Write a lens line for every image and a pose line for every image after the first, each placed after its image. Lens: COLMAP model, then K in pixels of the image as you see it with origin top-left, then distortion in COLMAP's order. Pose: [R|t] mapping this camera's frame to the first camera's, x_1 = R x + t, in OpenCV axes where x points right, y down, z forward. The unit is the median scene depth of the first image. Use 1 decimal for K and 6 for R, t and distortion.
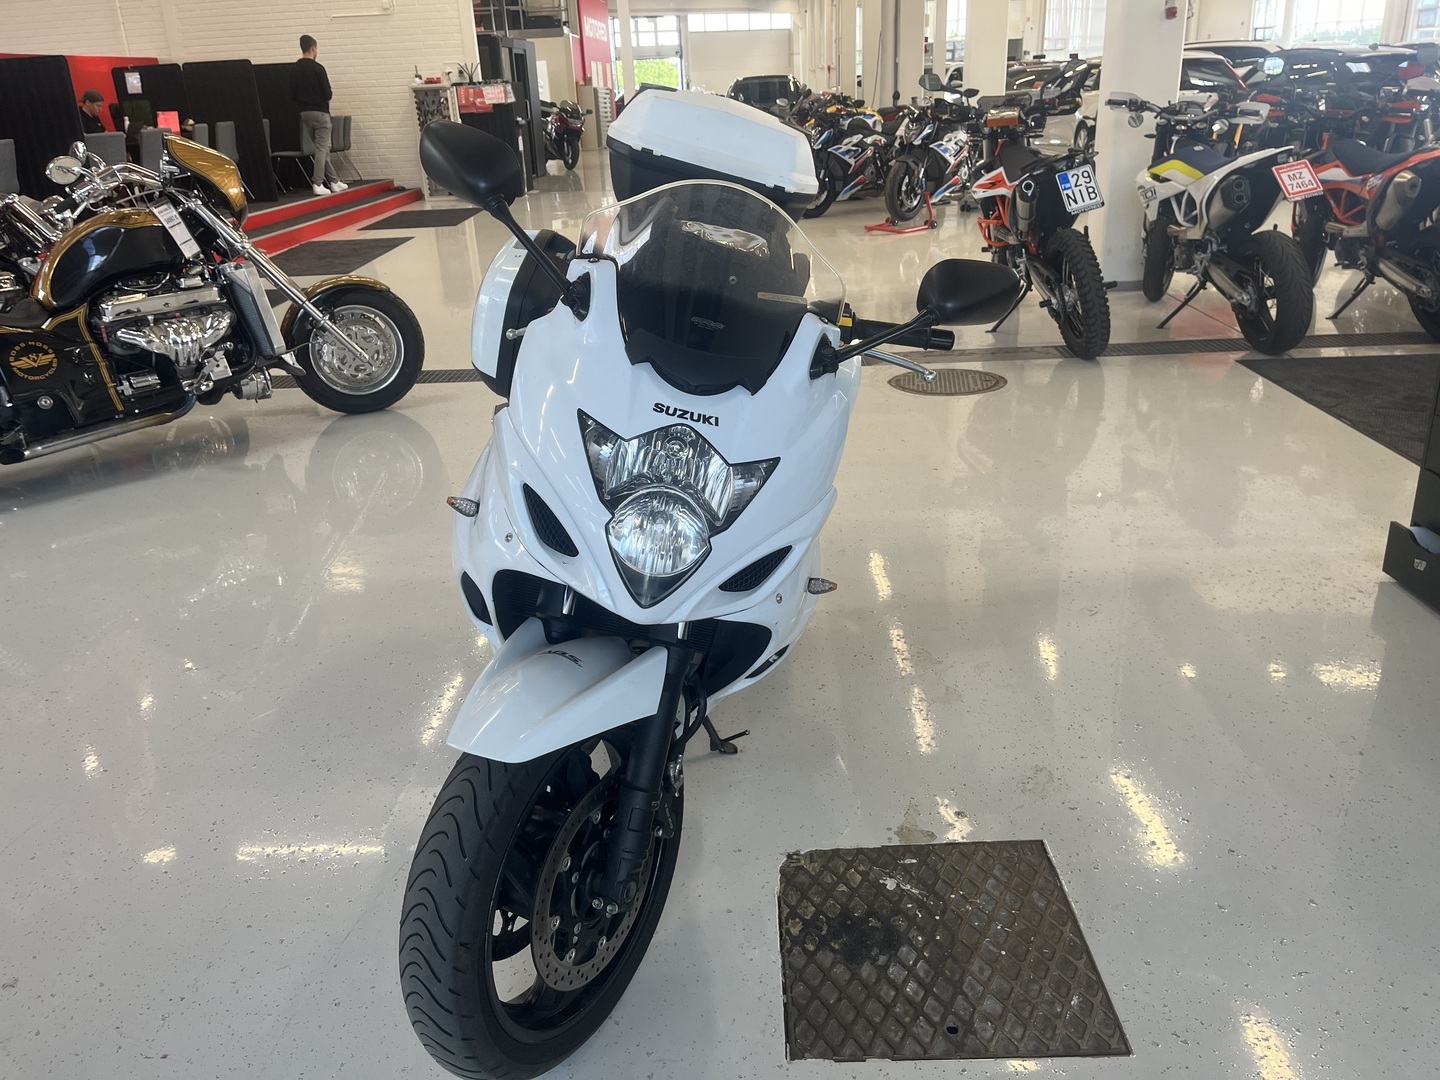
lens RADIAL K [[1104.8, 0, 724.9], [0, 1104.8, 539.9], [0, 0, 1]] dist [0.026317, -0.008648]
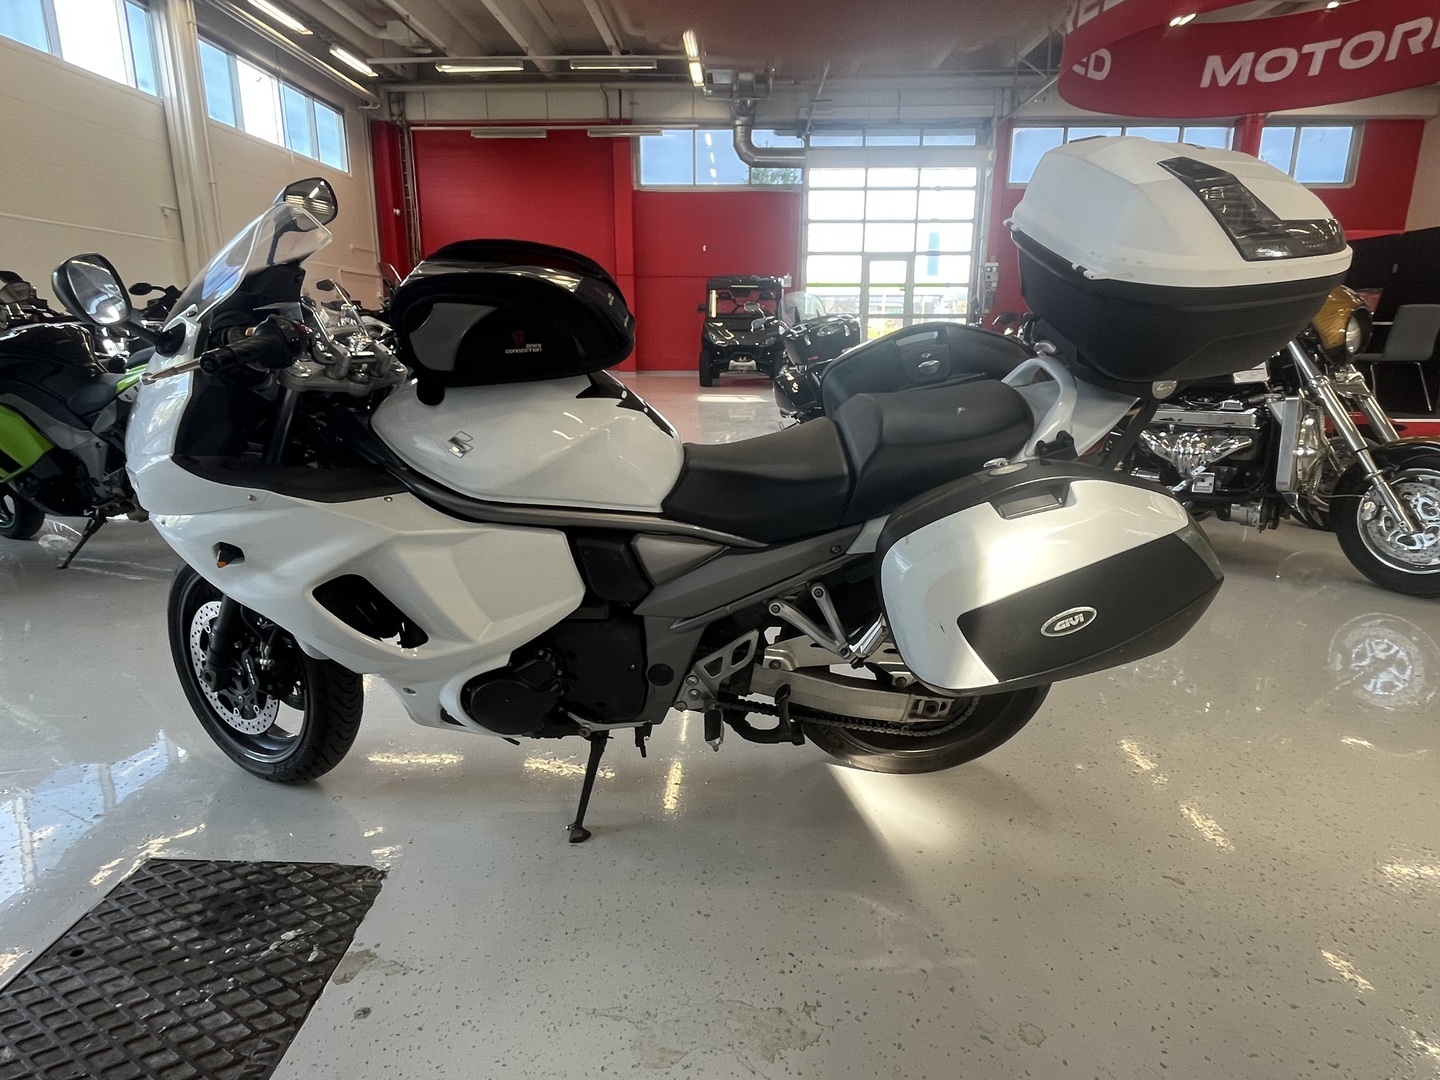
lens RADIAL K [[830.7, 0, 712.6], [0, 830.7, 538.7], [0, 0, 1]] dist [-0.006344, 0.001866]
pose [[-0.010535, 0.286573, -0.958001, 0.329874], [-0.377567, 0.885993, 0.269185, -0.145885], [0.925922, 0.364545, 0.098867, 0.513776]]
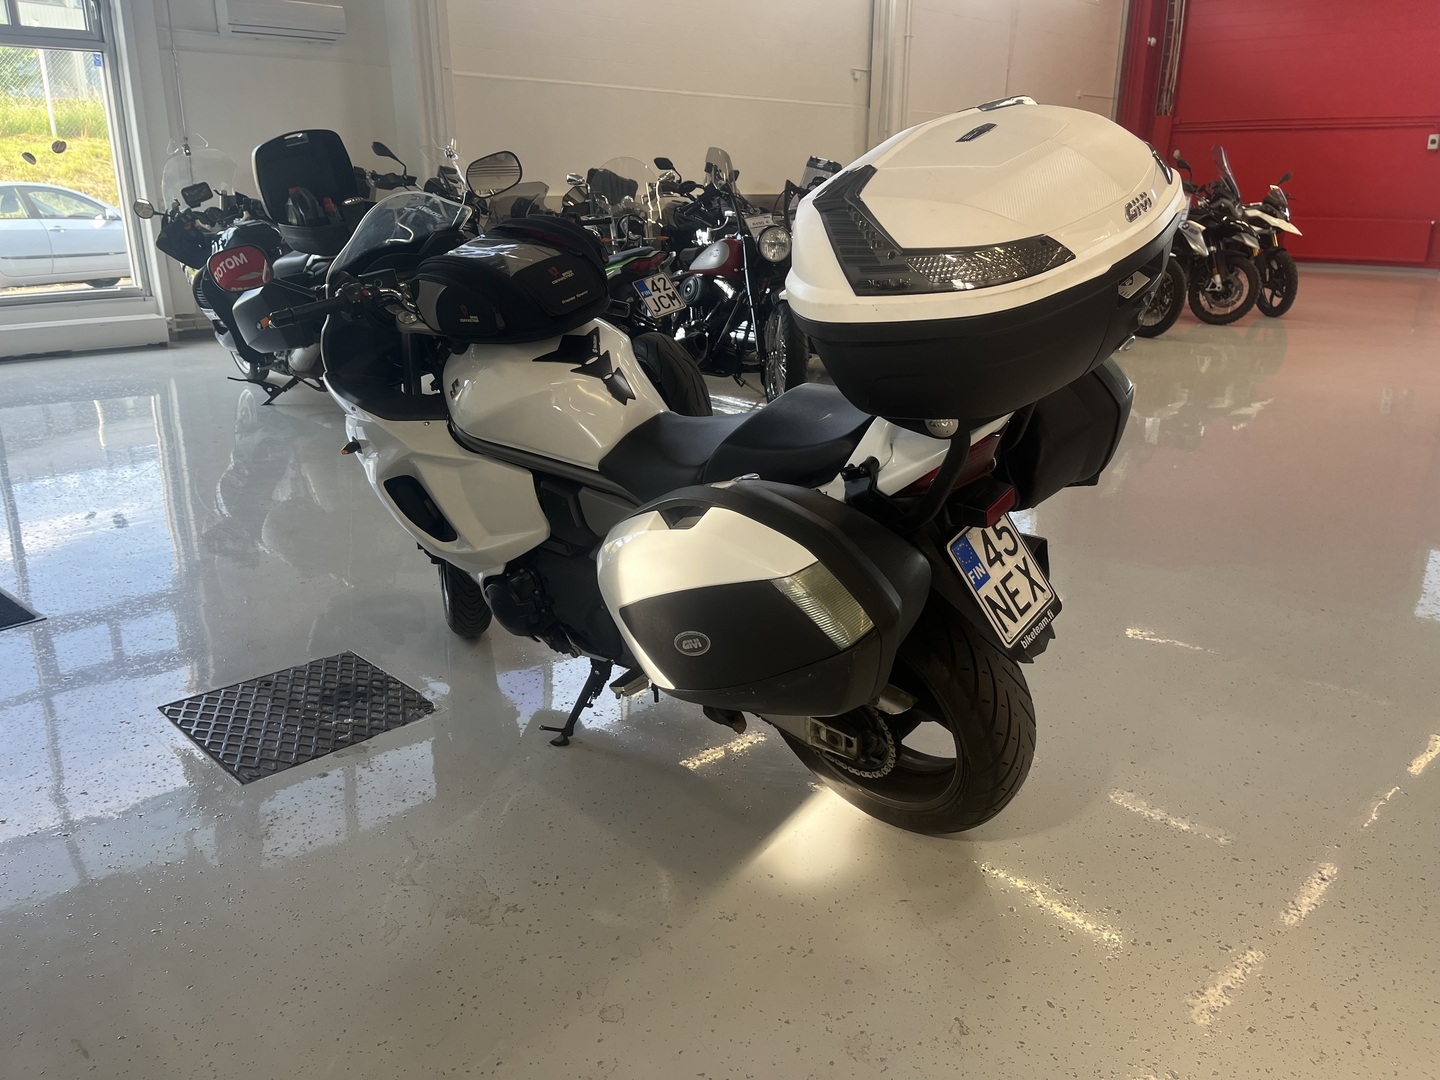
lens RADIAL K [[1104.8, 0, 717.0], [0, 1104.8, 540.8], [0, 0, 1]] dist [0.026317, -0.008648]
pose [[-0.704508, 0.256677, -0.661654, 0.300411], [-0.240983, 0.790393, 0.563211, -0.326824], [0.667530, 0.556234, -0.494983, 0.828181]]
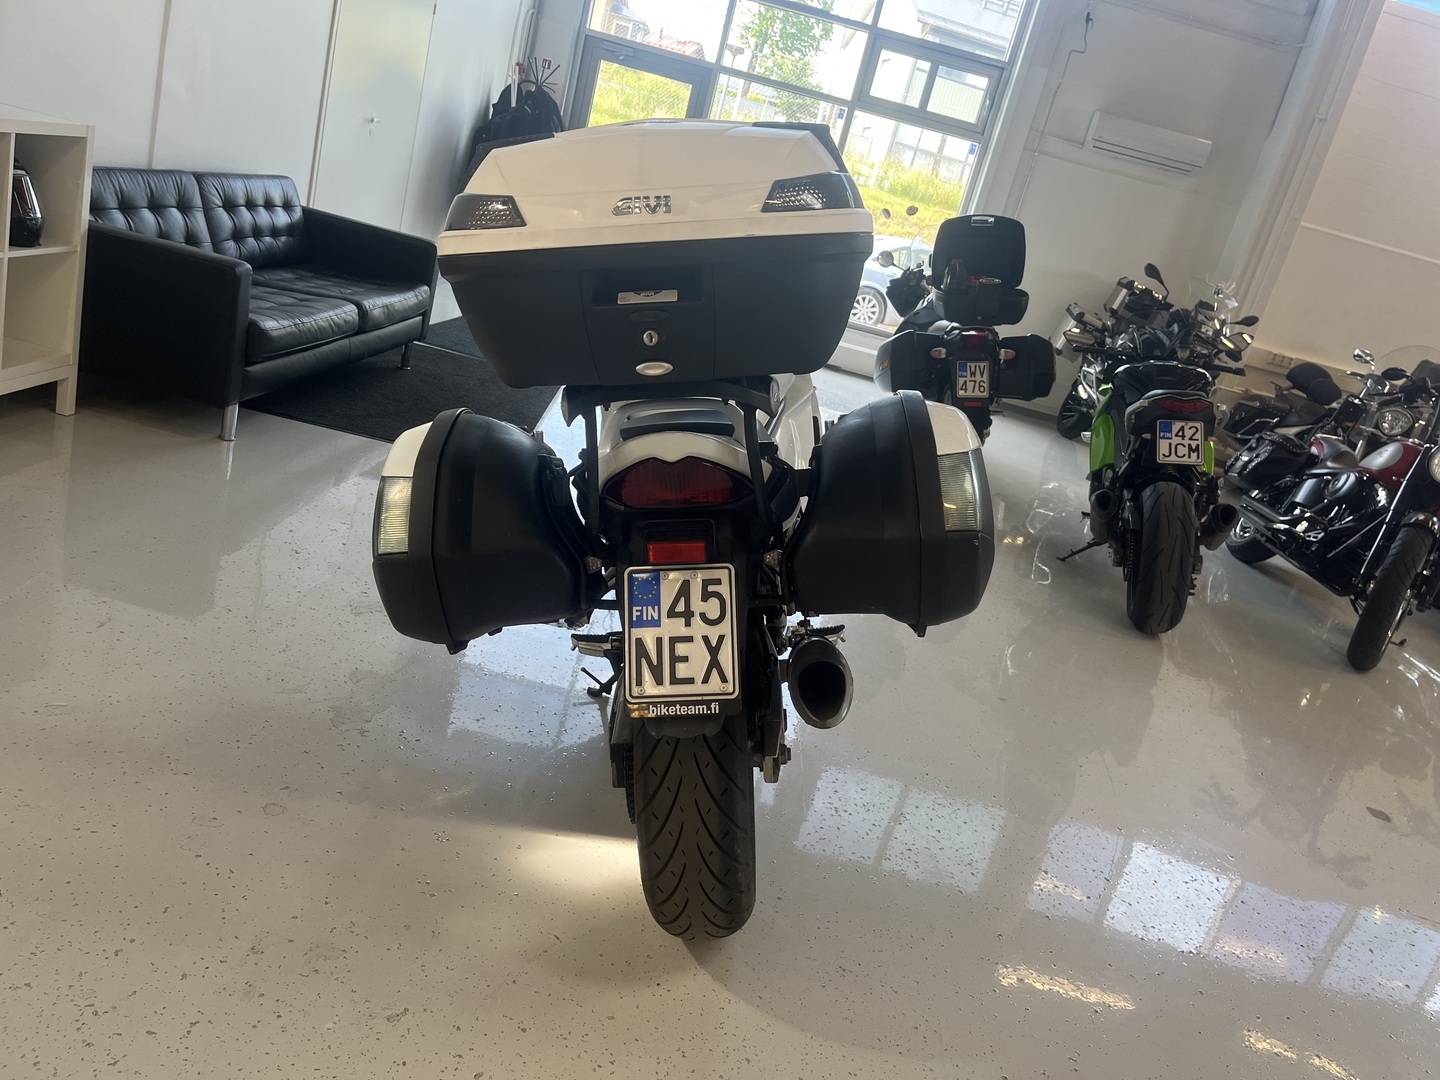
lens RADIAL K [[1104.8, 0, 730.4], [0, 1104.8, 536.5], [0, 0, 1]] dist [0.026317, -0.008648]
pose [[-0.977732, -0.208546, -0.023411, -0.044547], [-0.176594, 0.757361, 0.628664, -0.369674], [-0.113374, 0.618799, -0.777325, 0.966632]]
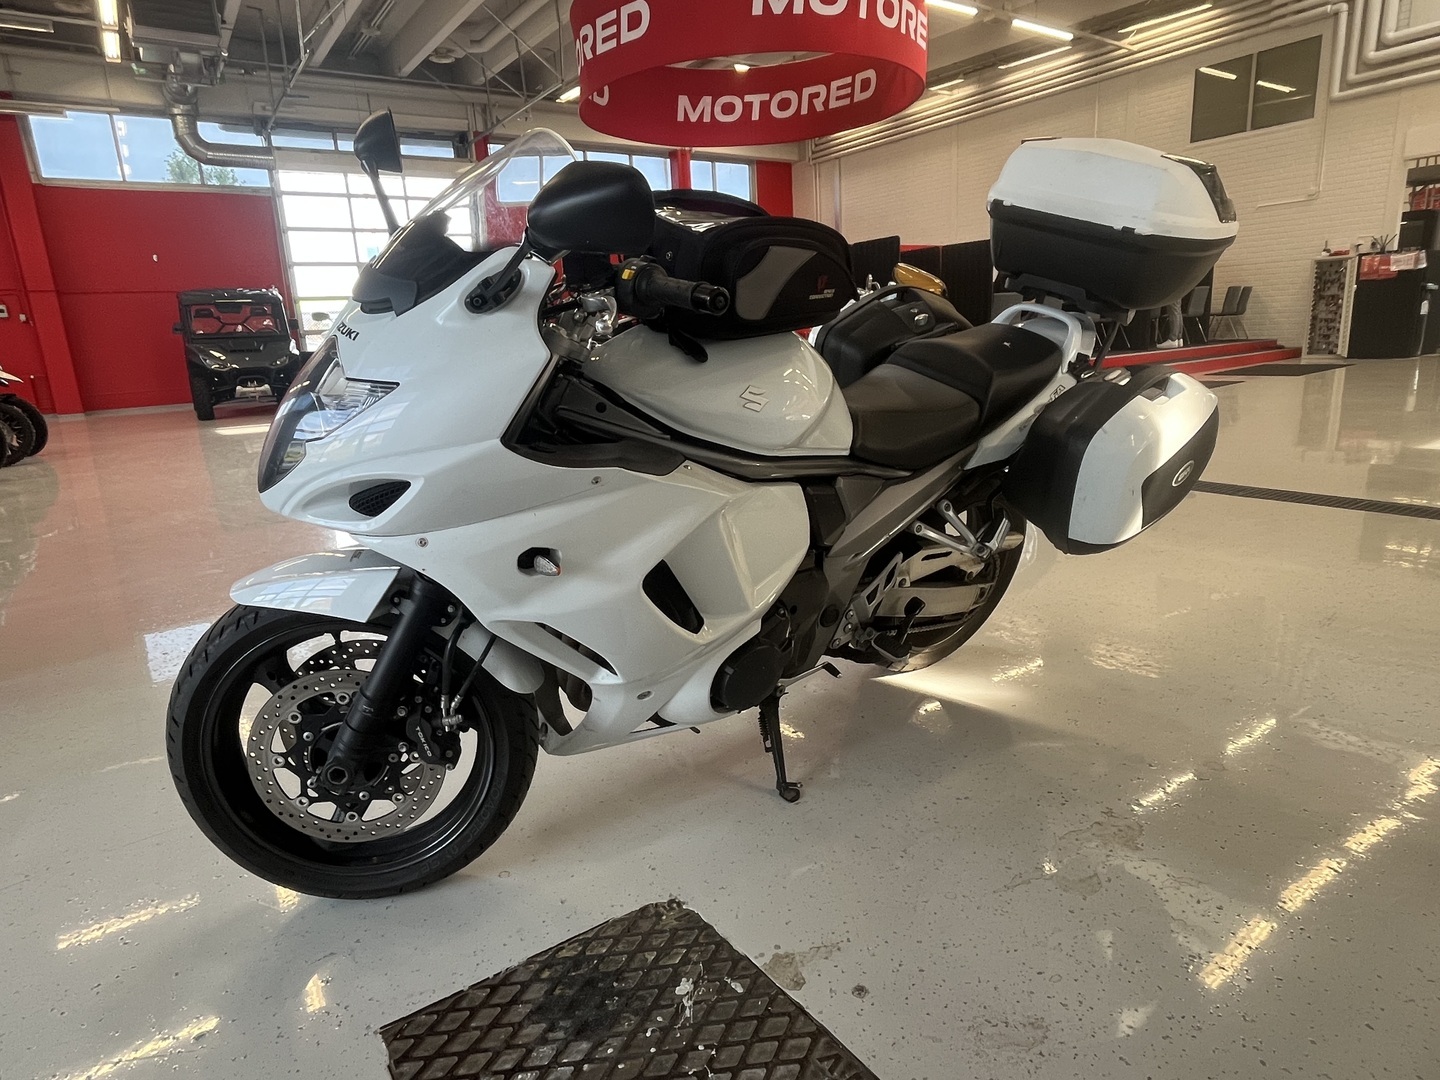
lens RADIAL K [[830.7, 0, 718.3], [0, 830.7, 536.3], [0, 0, 1]] dist [-0.006344, 0.001866]
pose [[0.583374, 0.209270, -0.784781, 0.258038], [-0.283987, 0.957804, 0.044304, -0.019139], [0.760938, 0.197021, 0.618188, 0.258604]]
